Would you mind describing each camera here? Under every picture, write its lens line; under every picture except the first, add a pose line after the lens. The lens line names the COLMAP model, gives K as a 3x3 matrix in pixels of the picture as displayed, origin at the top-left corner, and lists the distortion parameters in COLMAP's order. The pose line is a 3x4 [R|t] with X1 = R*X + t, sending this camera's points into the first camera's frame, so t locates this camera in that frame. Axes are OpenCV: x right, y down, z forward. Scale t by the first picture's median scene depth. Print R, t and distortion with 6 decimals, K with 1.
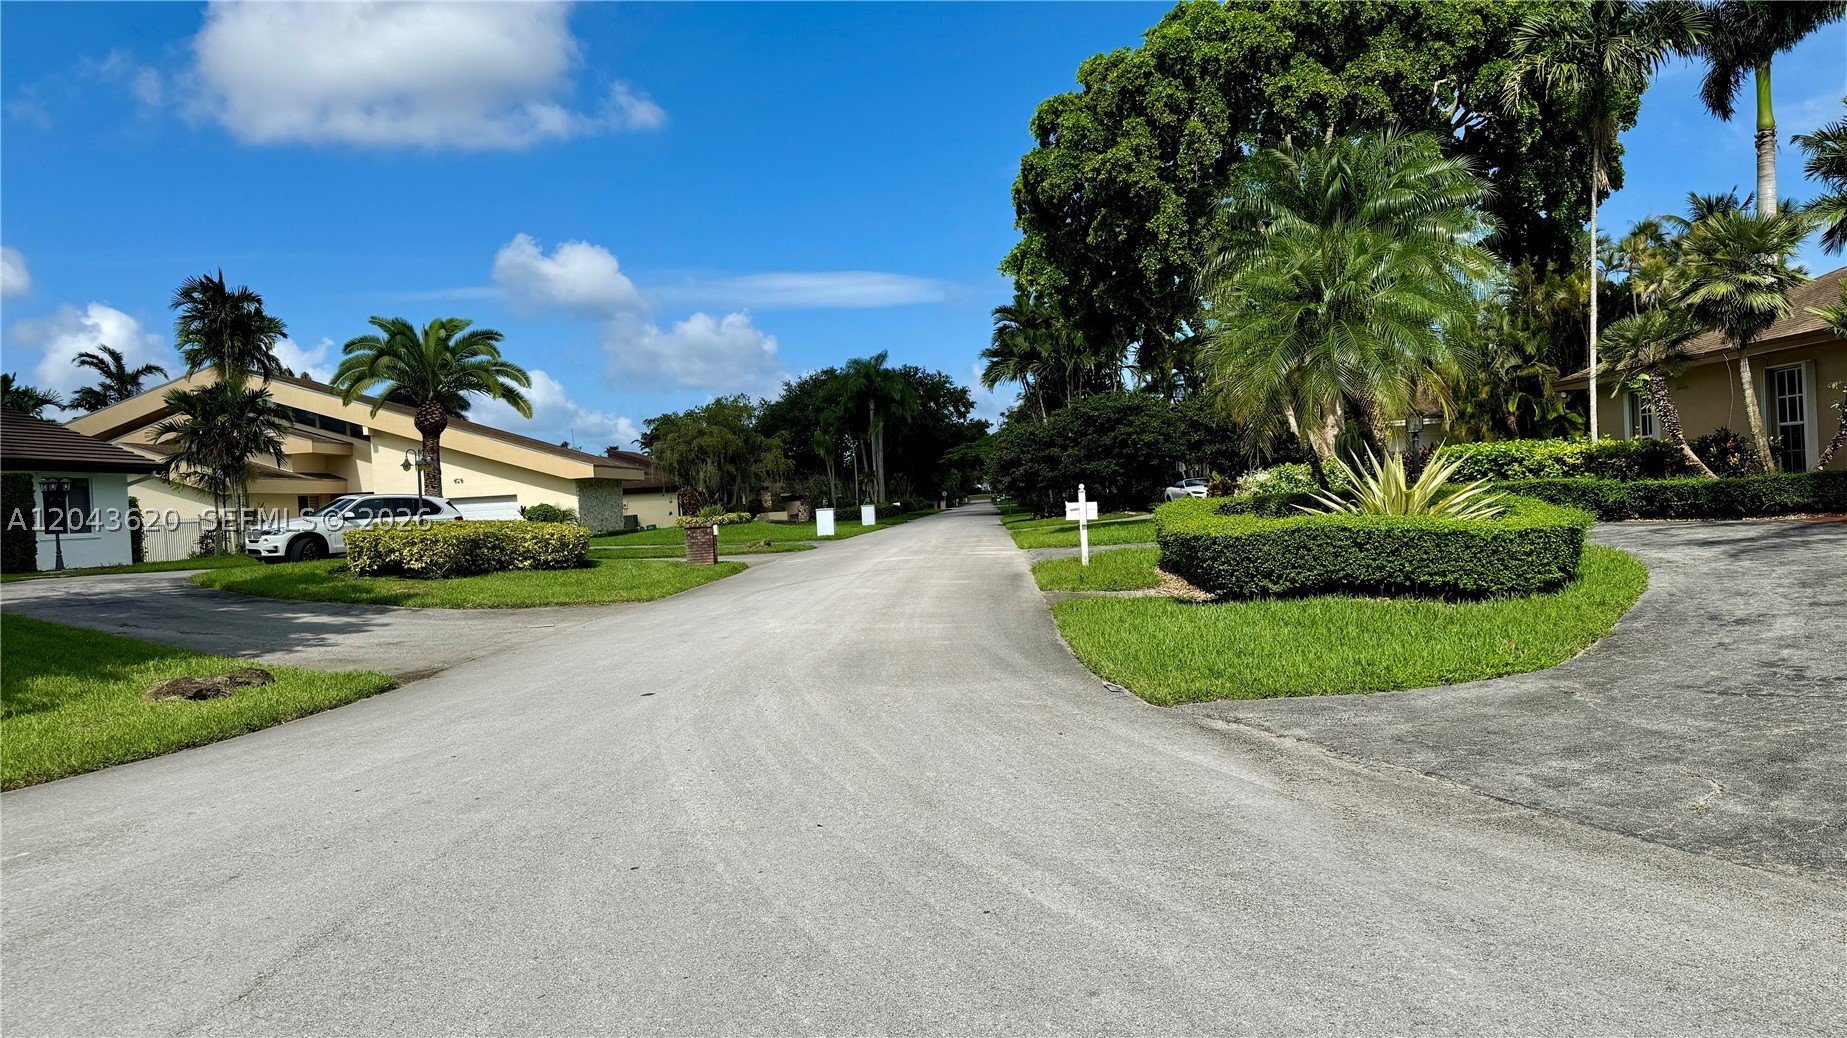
lens RADIAL K [[1309.1, 0, 923.5], [0, 1309.1, 519.0], [0, 0, 1]] dist [0.183710, -0.363586]
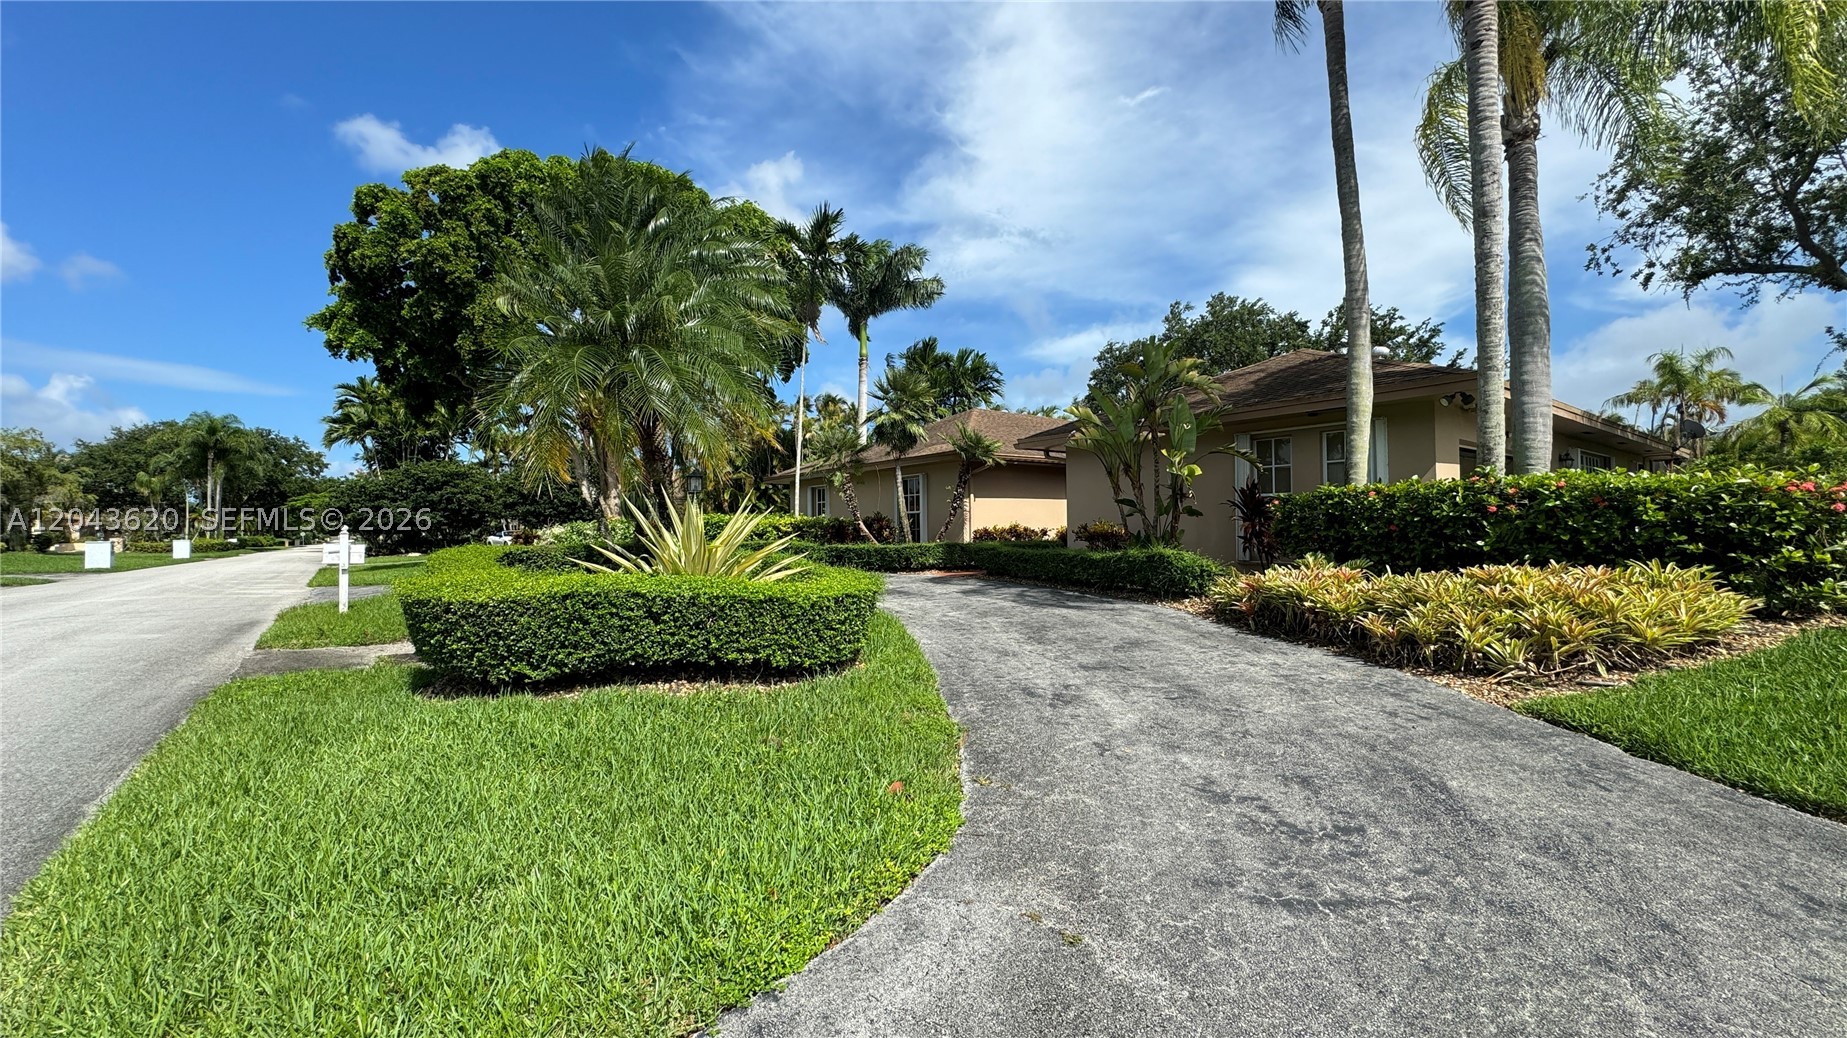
lens RADIAL K [[738.8, 0, 923.5], [0, 738.8, 519.0], [0, 0, 1]] dist [-0.001245, -0.000337]
pose [[0.764480, 0.059988, 0.641850, 0.072789], [-0.023413, 0.997588, -0.065349, -0.004831], [-0.644222, 0.034931, 0.764041, 0.245222]]
